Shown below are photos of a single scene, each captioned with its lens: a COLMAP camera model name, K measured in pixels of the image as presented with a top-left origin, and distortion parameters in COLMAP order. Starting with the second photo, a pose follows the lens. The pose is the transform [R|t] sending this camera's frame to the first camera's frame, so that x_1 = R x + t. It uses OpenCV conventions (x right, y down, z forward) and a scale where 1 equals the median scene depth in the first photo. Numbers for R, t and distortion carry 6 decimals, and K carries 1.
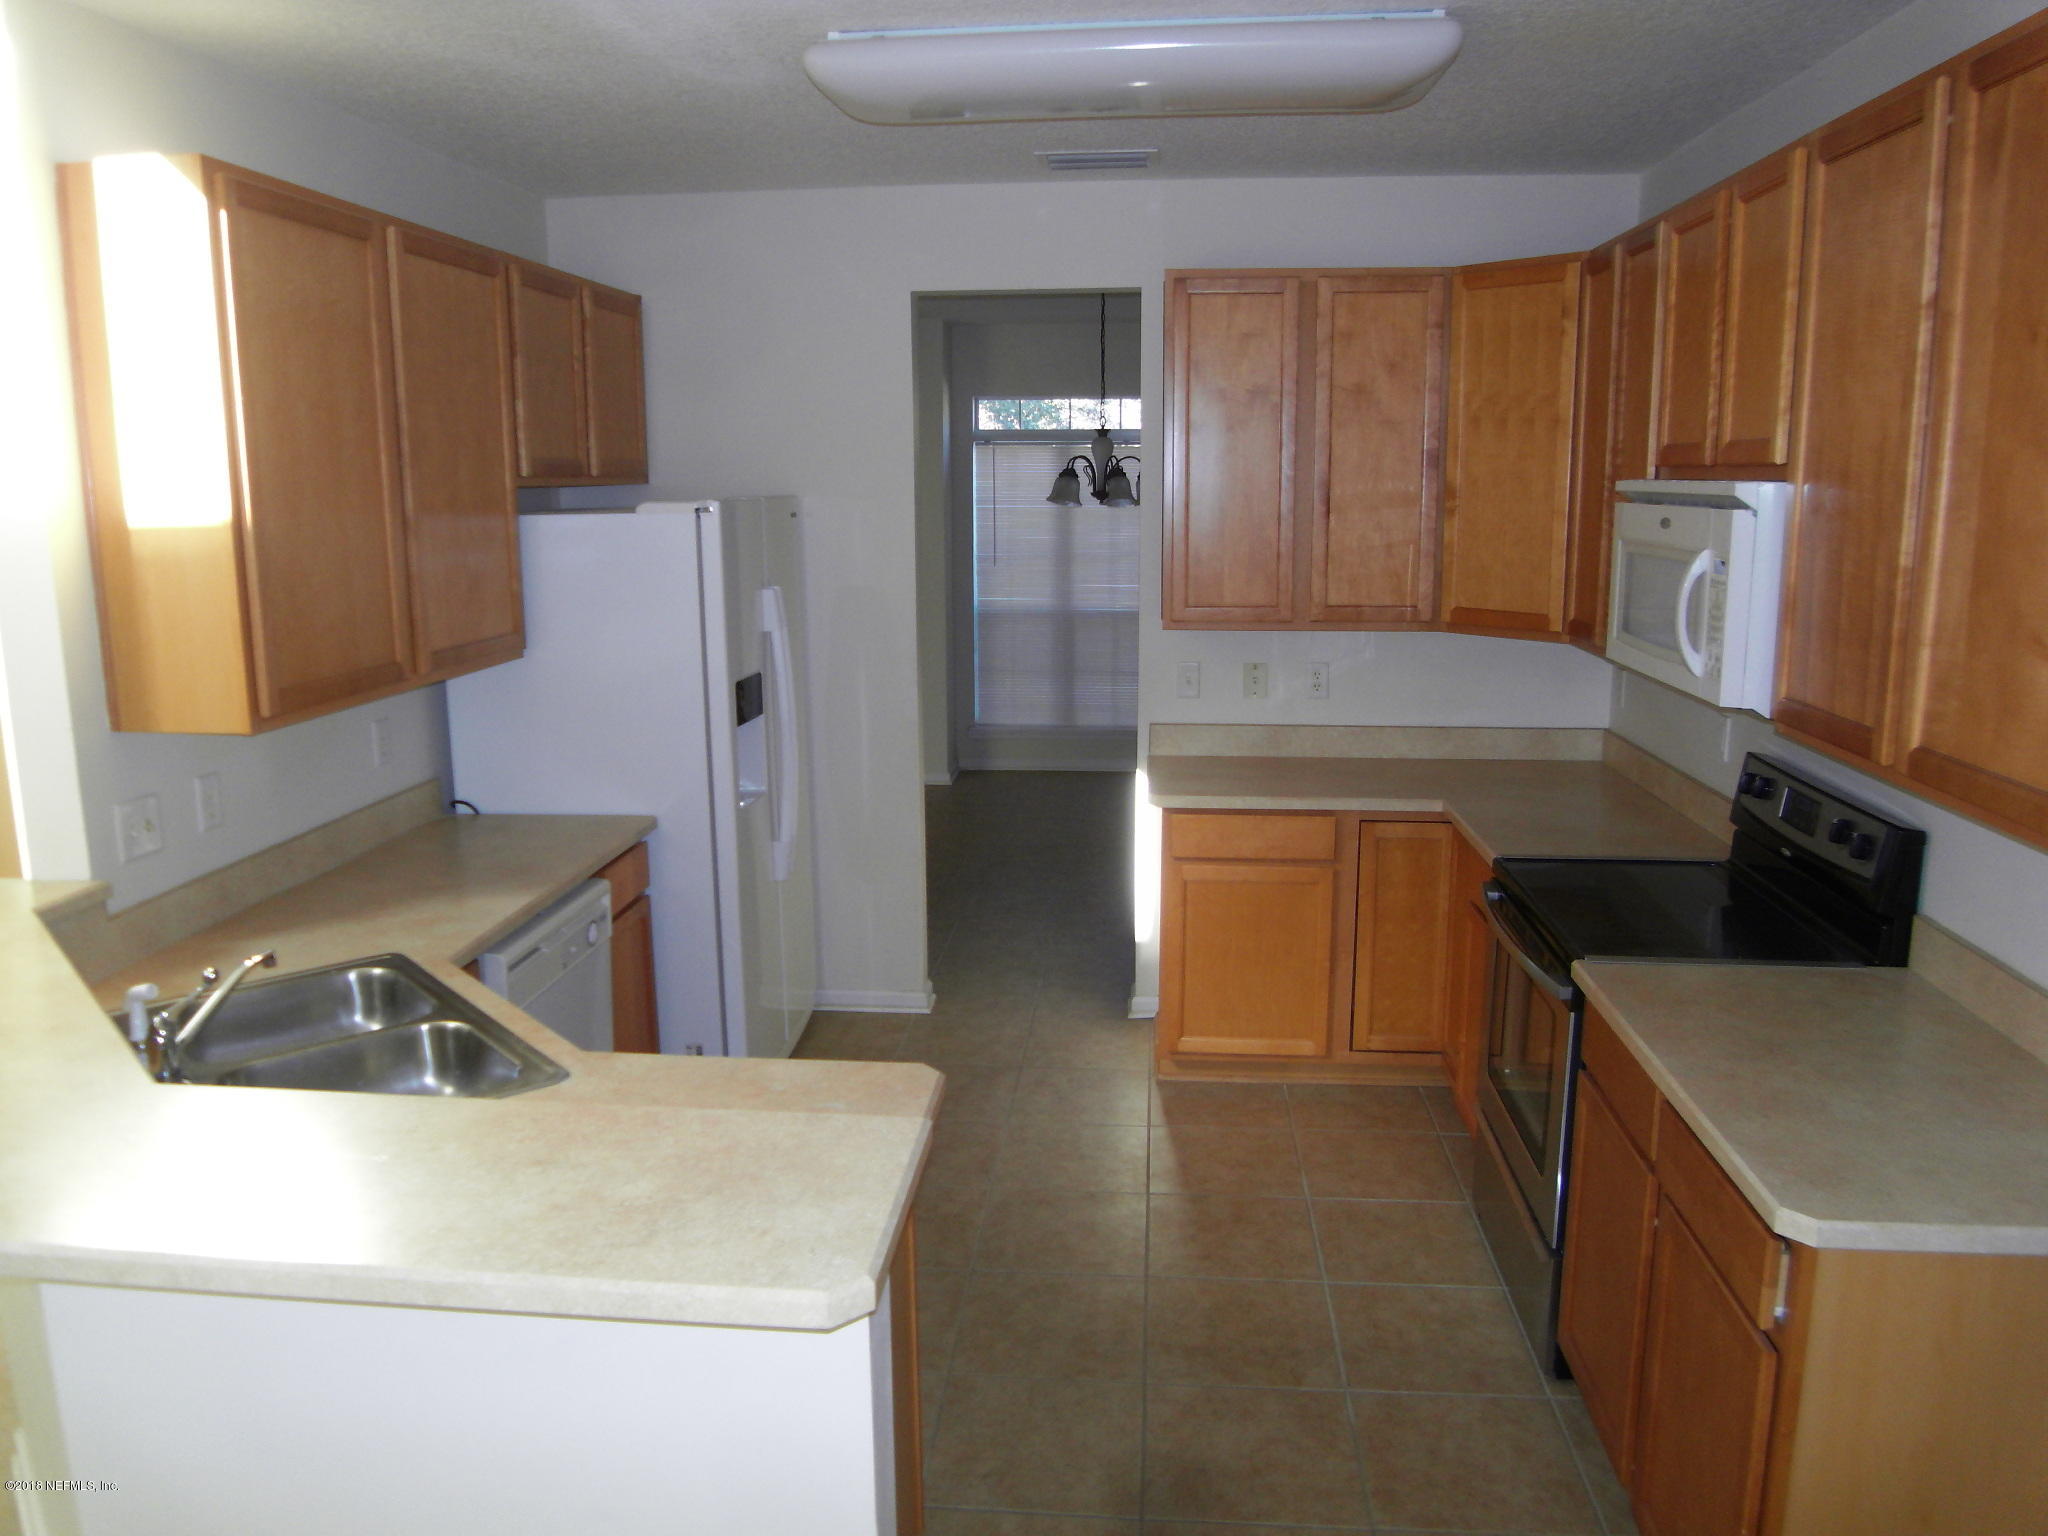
lens RADIAL K [[1475.2, 0, 1020.0], [0, 1475.2, 754.0], [0, 0, 1]] dist [-0.071146, 0.022059]
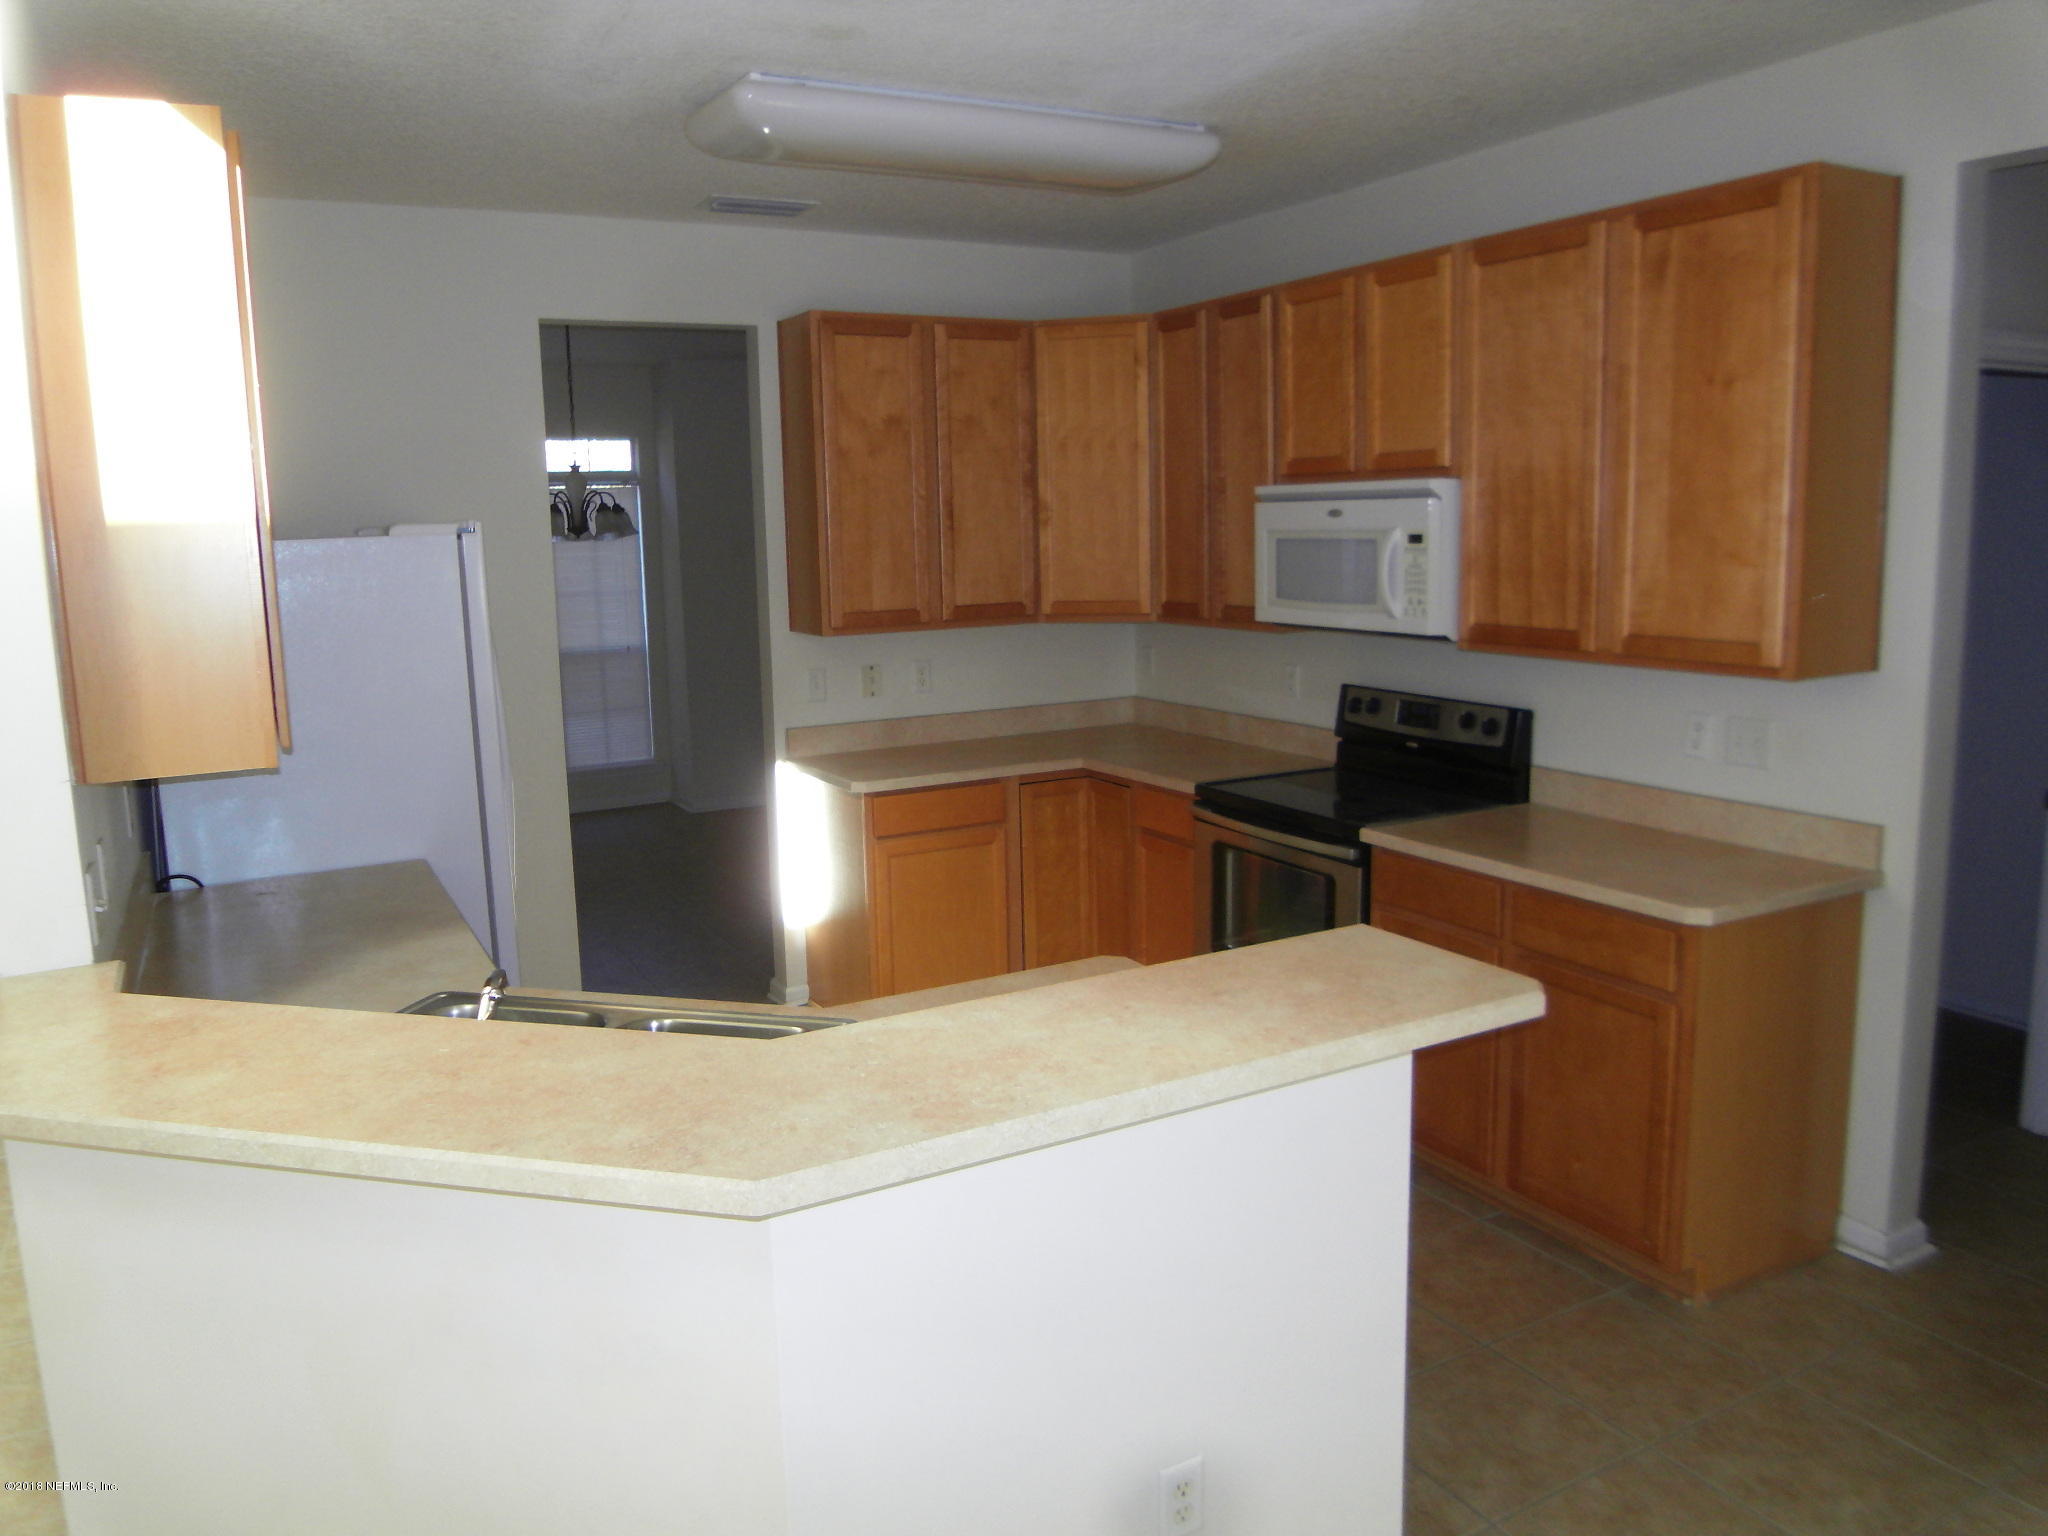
lens RADIAL K [[1475.2, 0, 1005.2], [0, 1475.2, 769.3], [0, 0, 1]] dist [-0.071146, 0.022059]
pose [[0.827931, -0.108124, 0.550308, -0.440911], [0.123467, 0.992306, 0.009214, 0.022206], [-0.547070, 0.060316, 0.834911, 0.017297]]
